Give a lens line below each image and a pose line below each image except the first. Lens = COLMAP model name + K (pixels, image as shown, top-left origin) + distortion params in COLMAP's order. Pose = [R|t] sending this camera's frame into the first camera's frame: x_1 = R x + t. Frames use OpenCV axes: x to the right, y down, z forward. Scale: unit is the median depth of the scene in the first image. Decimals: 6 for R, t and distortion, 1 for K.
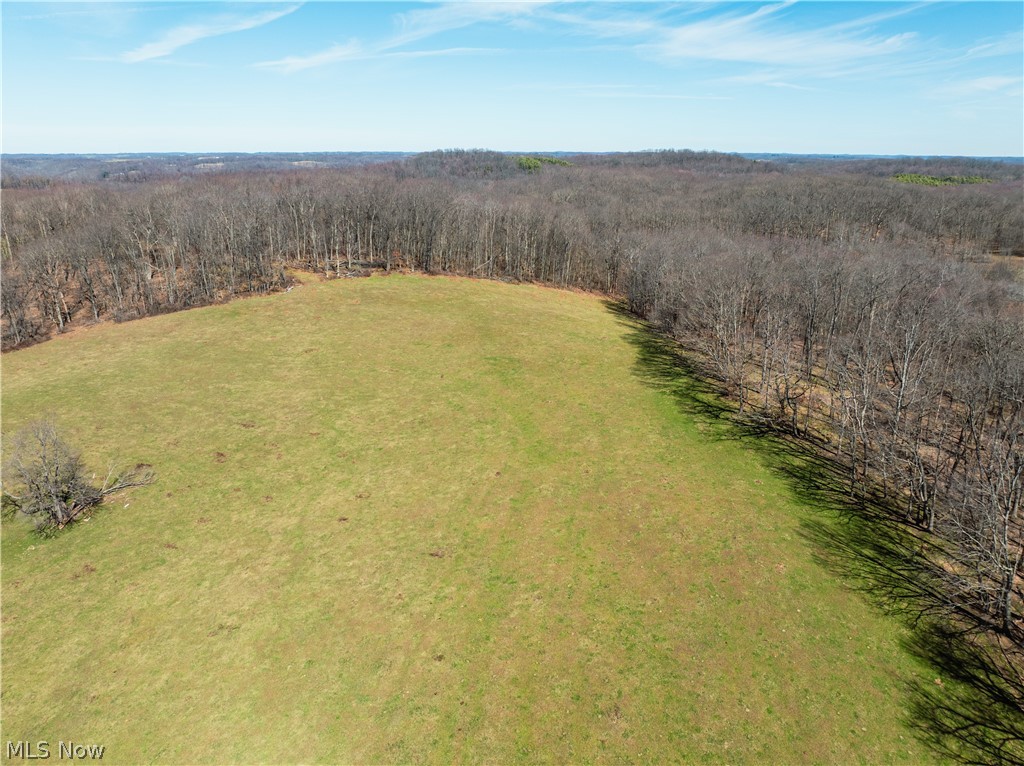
lens RADIAL K [[723.5, 0, 511.3], [0, 723.5, 383.4], [0, 0, 1]] dist [-0.000081, 0.004503]
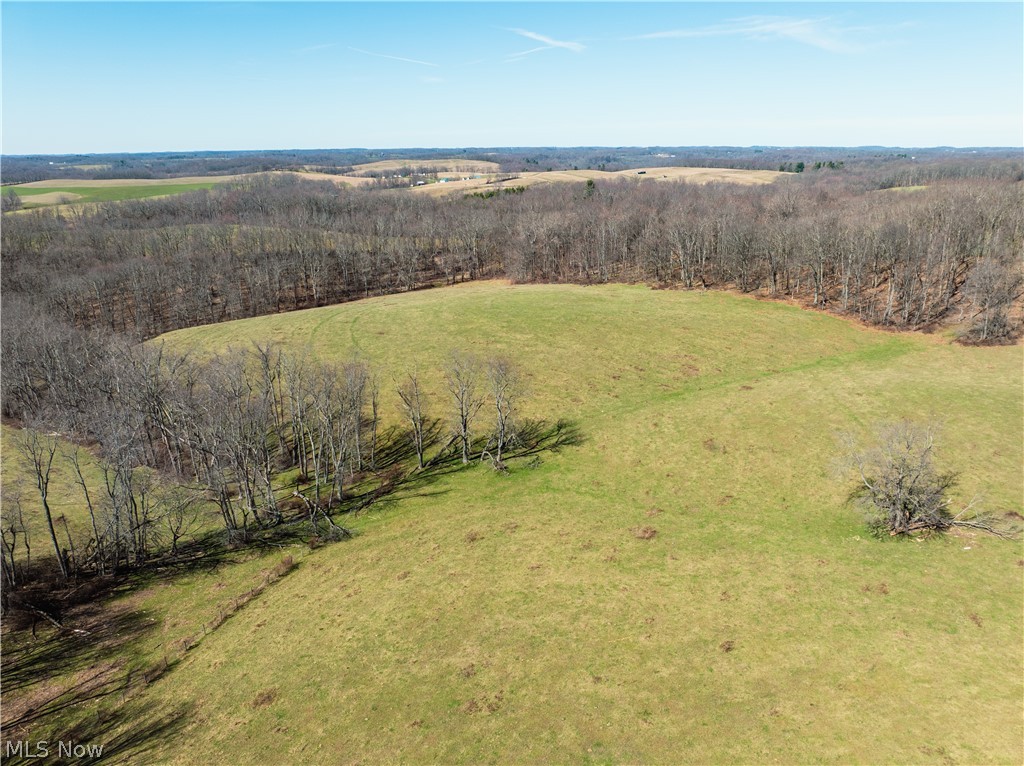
lens RADIAL K [[723.5, 0, 512.0], [0, 723.5, 382.0], [0, 0, 1]] dist [-0.000081, 0.004503]
pose [[0.303799, 0.300852, -0.903988, 0.034216], [-0.289279, 0.933167, 0.213346, -0.050571], [0.907758, 0.196690, 0.370525, 0.153040]]
